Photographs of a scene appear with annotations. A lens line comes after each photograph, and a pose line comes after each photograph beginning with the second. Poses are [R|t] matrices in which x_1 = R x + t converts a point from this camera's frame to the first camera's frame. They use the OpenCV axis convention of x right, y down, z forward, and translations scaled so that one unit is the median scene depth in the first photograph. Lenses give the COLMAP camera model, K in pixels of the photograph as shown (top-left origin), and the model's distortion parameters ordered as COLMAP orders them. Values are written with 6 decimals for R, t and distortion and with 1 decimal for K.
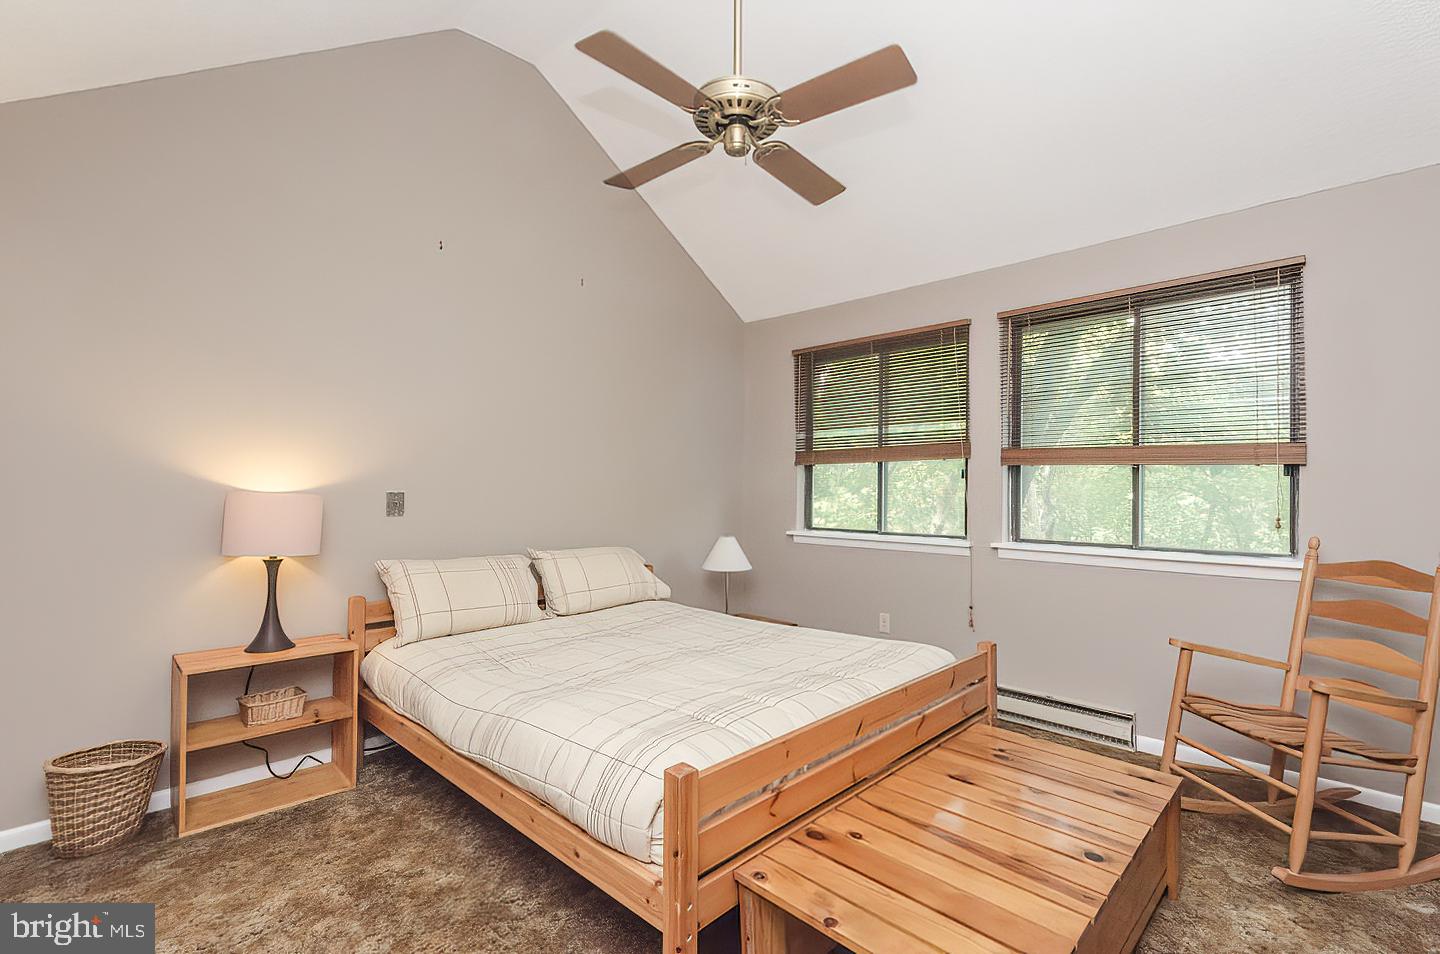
lens RADIAL K [[647.2, 0, 758.8], [0, 647.2, 486.8], [0, 0, 1]] dist [0.001650, 0.000284]
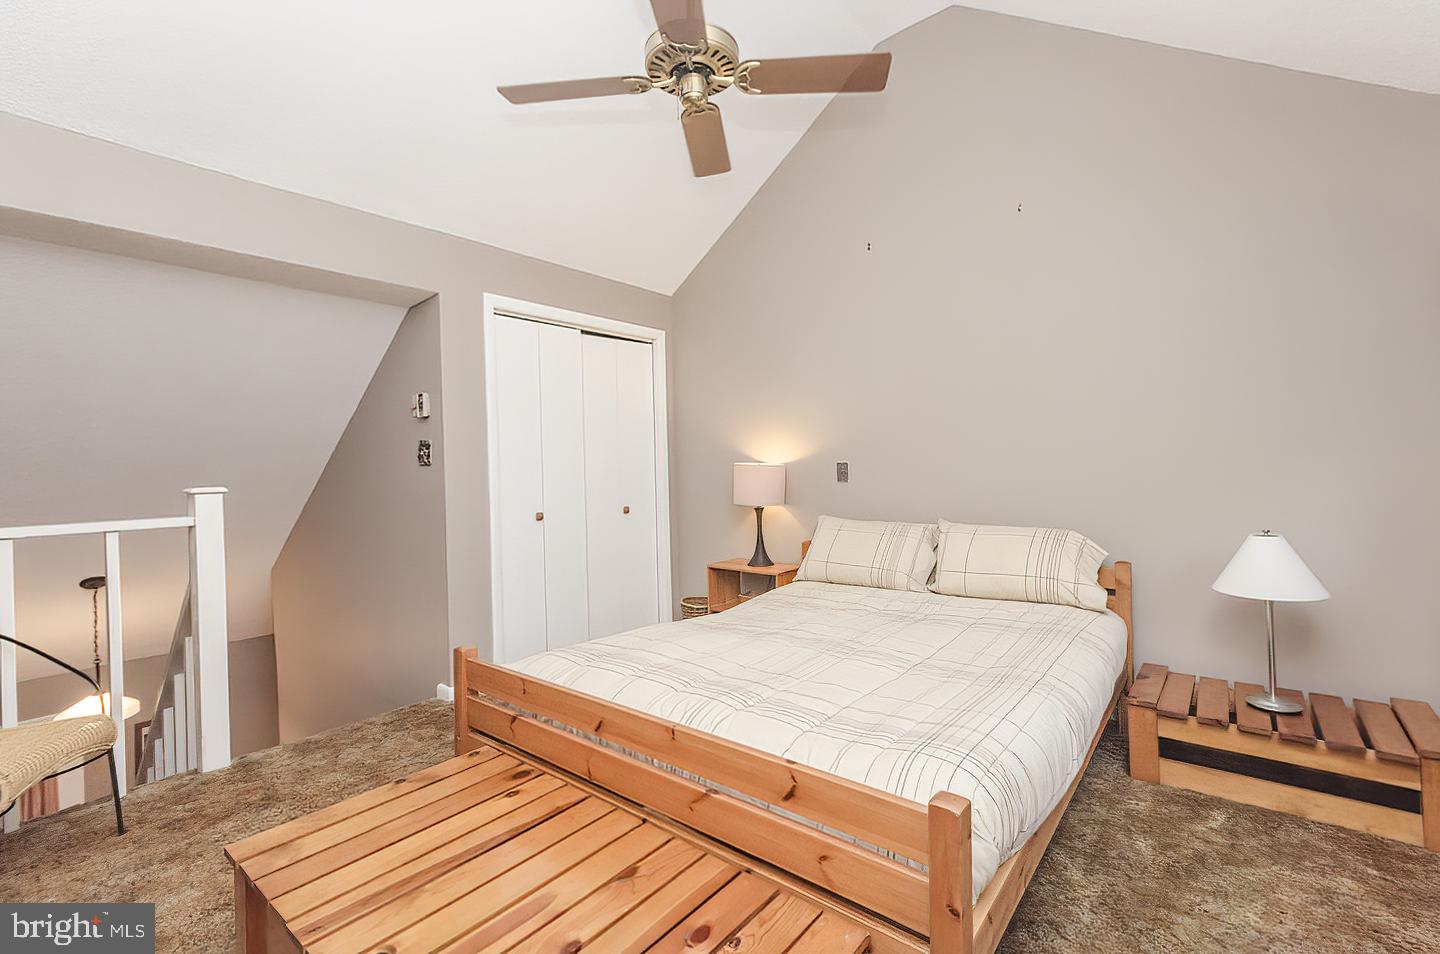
lens RADIAL K [[647.2, 0, 758.8], [0, 647.2, 486.8], [0, 0, 1]] dist [0.001650, 0.000284]
pose [[0.098316, 0.035523, -0.994521, 0.814127], [0.014655, 0.999203, 0.037139, 0.007176], [0.995047, -0.018226, 0.097717, 0.874100]]
